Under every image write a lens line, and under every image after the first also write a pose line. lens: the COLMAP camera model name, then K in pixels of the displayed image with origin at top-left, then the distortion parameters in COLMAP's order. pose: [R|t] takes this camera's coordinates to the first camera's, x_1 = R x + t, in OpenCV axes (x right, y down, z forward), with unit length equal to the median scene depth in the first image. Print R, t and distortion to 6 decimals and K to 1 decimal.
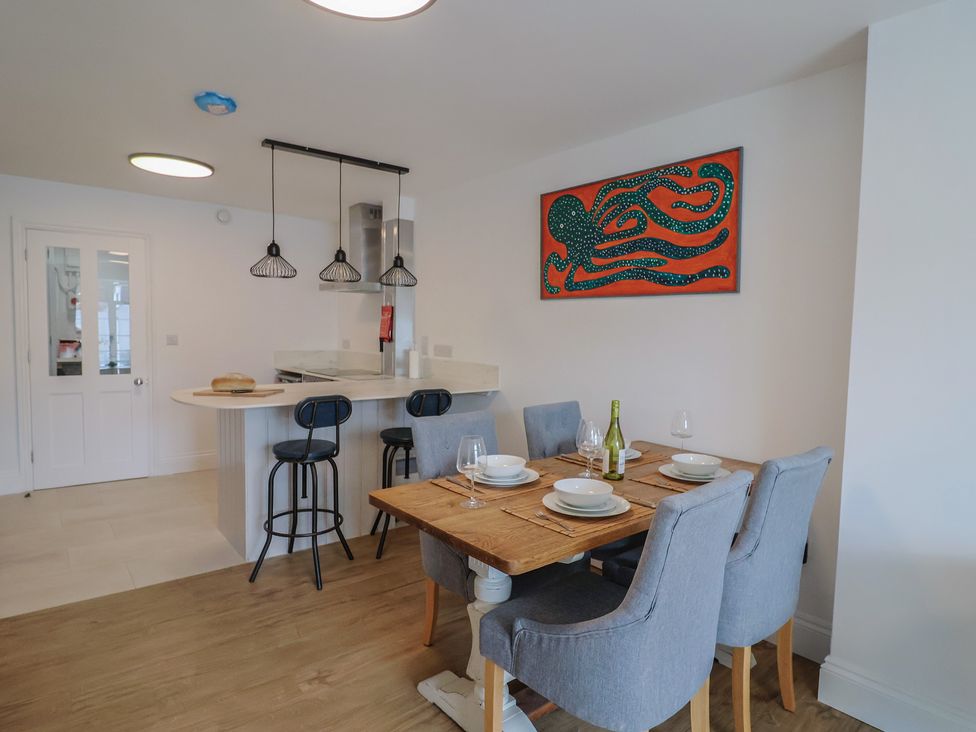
lens RADIAL K [[562.0, 0, 493.7], [0, 562.0, 363.4], [0, 0, 1]] dist [0.008329, -0.019390]
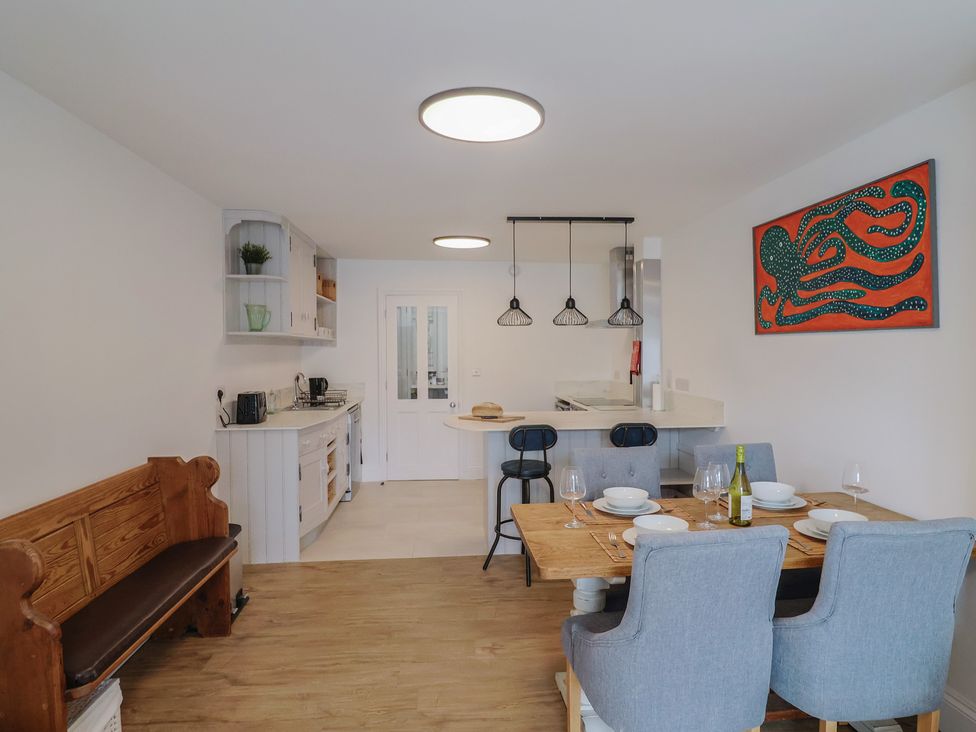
lens RADIAL K [[573.2, 0, 501.5], [0, 573.2, 362.8], [0, 0, 1]] dist [-0.004144, -0.003820]
pose [[0.831878, -0.008994, -0.554886, 0.304820], [-0.013791, 0.999225, -0.036870, -0.026866], [0.554788, 0.038323, 0.831109, -0.062325]]
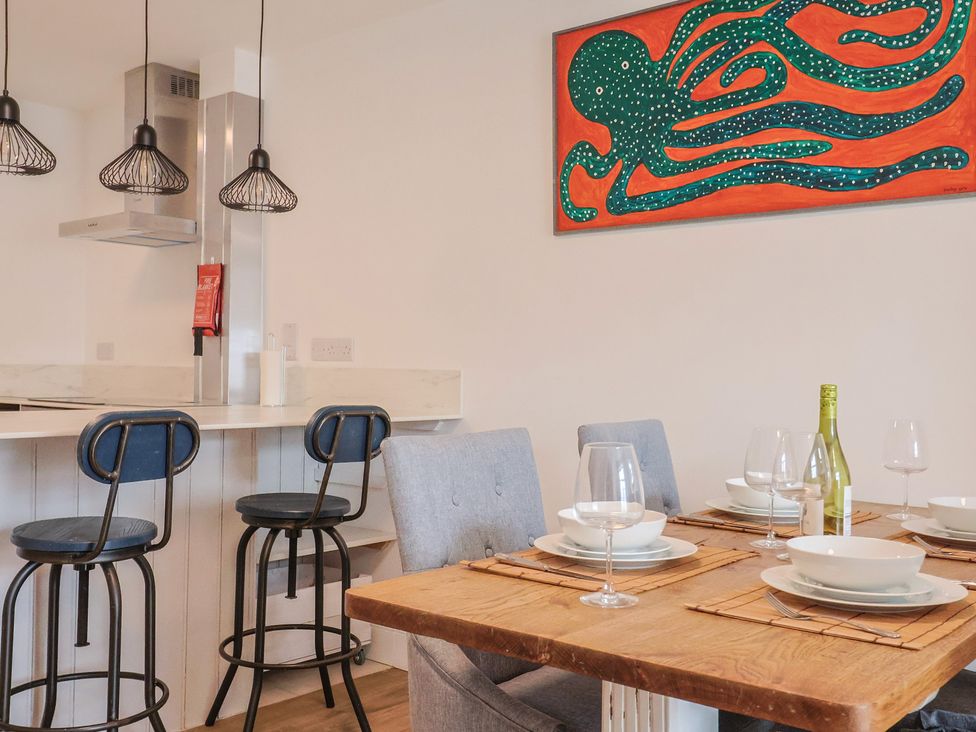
lens RADIAL K [[979.6, 0, 486.2], [0, 979.6, 363.4], [0, 0, 1]] dist [0.015897, -0.011252]
pose [[0.984212, -0.003550, 0.176956, -0.157417], [0.014838, 0.997934, -0.062511, 0.068290], [-0.176369, 0.064150, 0.982232, 0.158669]]
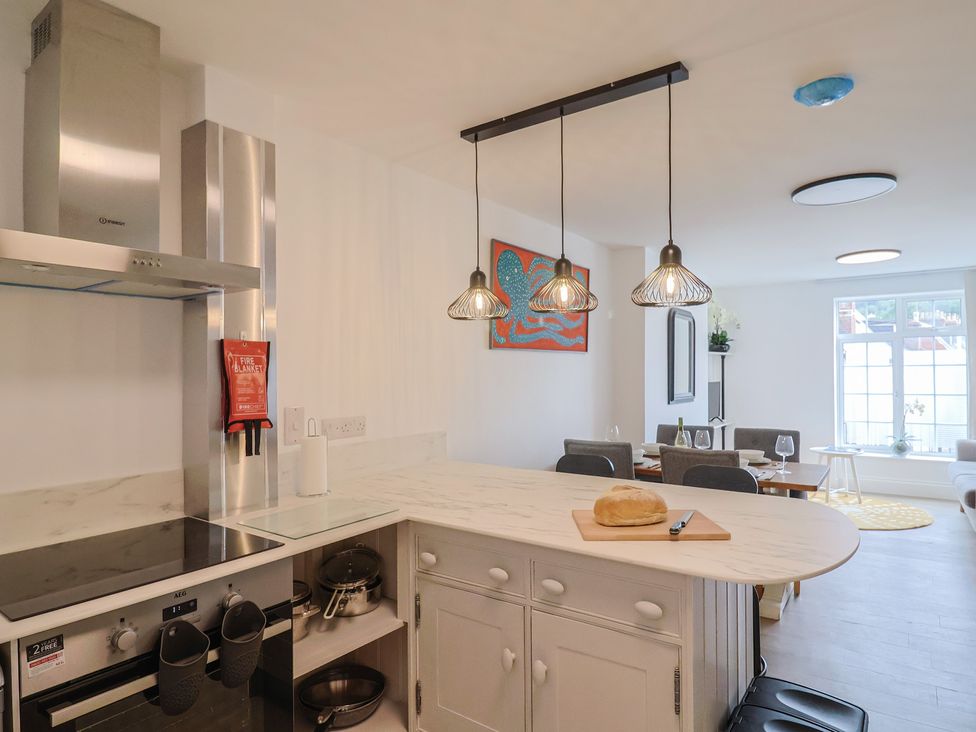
lens RADIAL K [[575.1, 0, 486.0], [0, 575.1, 364.7], [0, 0, 1]] dist [0.003786, -0.015975]
pose [[-0.249207, -0.010645, 0.968392, -0.970965], [0.062293, 0.997693, 0.026997, -0.130229], [-0.966445, 0.067052, -0.247969, 1.436184]]
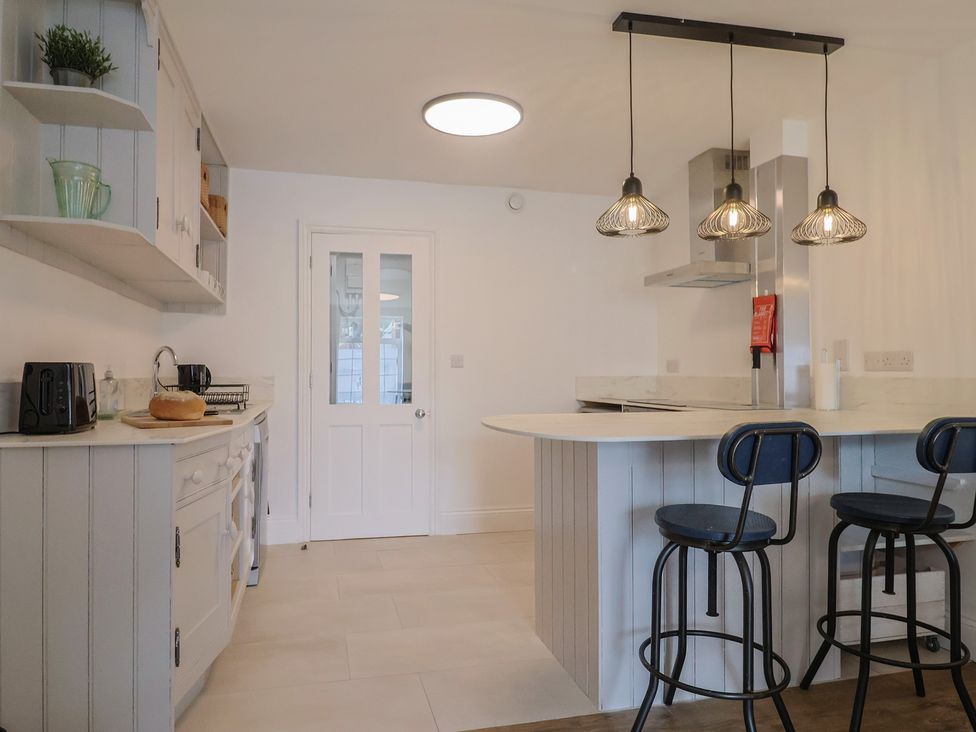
lens RADIAL K [[636.9, 0, 464.3], [0, 636.9, 362.8], [0, 0, 1]] dist [-0.007060, -0.004947]
pose [[0.897387, -0.026615, -0.440442, -0.275622], [-0.008709, 0.996916, -0.077985, 0.048473], [0.441159, 0.073819, 0.894388, 0.335958]]
